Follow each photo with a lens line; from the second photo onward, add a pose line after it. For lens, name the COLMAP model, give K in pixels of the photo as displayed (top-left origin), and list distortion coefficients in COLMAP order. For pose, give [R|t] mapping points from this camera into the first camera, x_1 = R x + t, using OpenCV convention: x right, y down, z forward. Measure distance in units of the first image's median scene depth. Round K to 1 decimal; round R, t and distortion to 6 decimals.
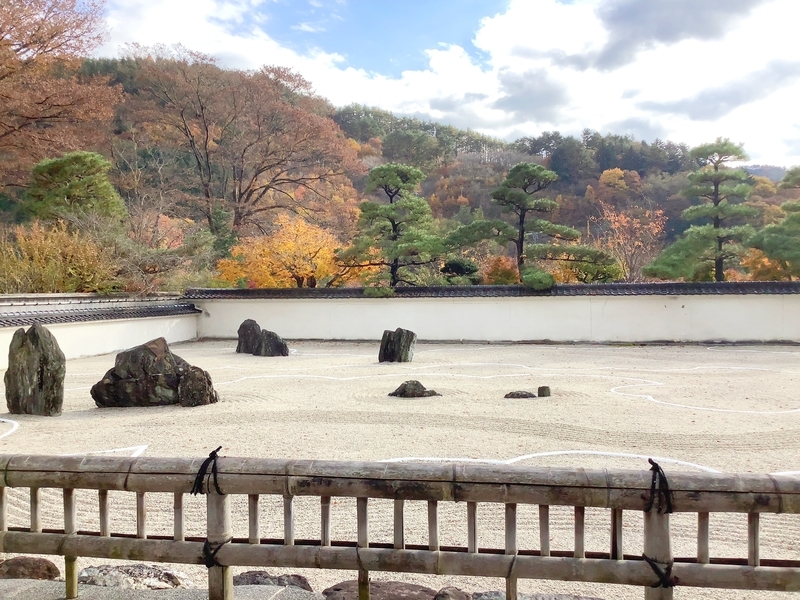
lens RADIAL K [[719.9, 0, 396.5], [0, 719.9, 307.1], [0, 0, 1]] dist [0.095137, -0.179869]
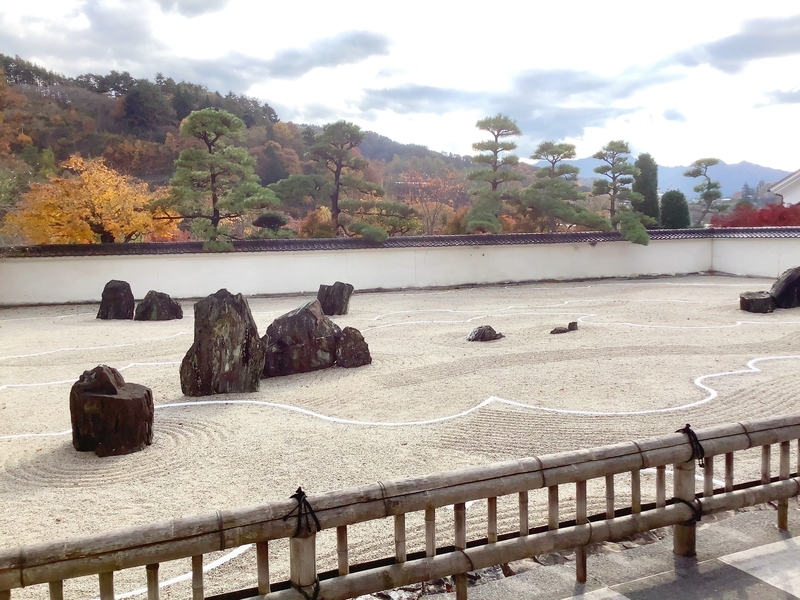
lens RADIAL K [[719.9, 0, 396.5], [0, 719.9, 307.1], [0, 0, 1]] dist [0.095137, -0.179869]
pose [[0.833225, -0.062619, 0.549377, -0.379729], [0.024759, 0.996795, 0.076066, -0.008666], [-0.552379, -0.049778, 0.832105, 0.077044]]
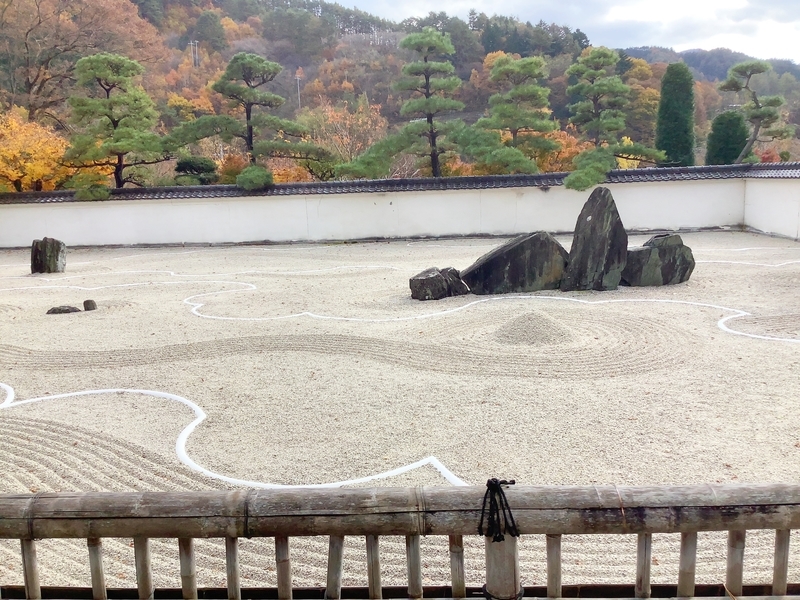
lens RADIAL K [[719.9, 0, 396.5], [0, 719.9, 307.1], [0, 0, 1]] dist [0.095137, -0.179869]
pose [[0.990854, -0.047872, 0.126164, 0.260047], [0.028469, 0.988074, 0.151327, -0.009632], [-0.131903, -0.146351, 0.980399, -0.012895]]
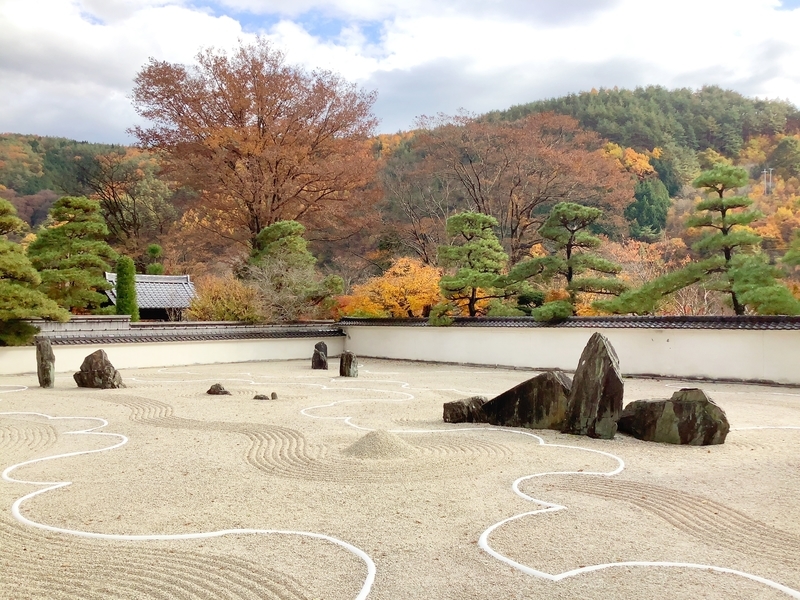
lens RADIAL K [[719.9, 0, 396.5], [0, 719.9, 307.1], [0, 0, 1]] dist [0.095137, -0.179869]
pose [[0.812654, -0.001783, -0.582744, 0.651890], [-0.016441, 0.999527, -0.025985, -0.013821], [0.582515, 0.030698, 0.812240, -0.012859]]
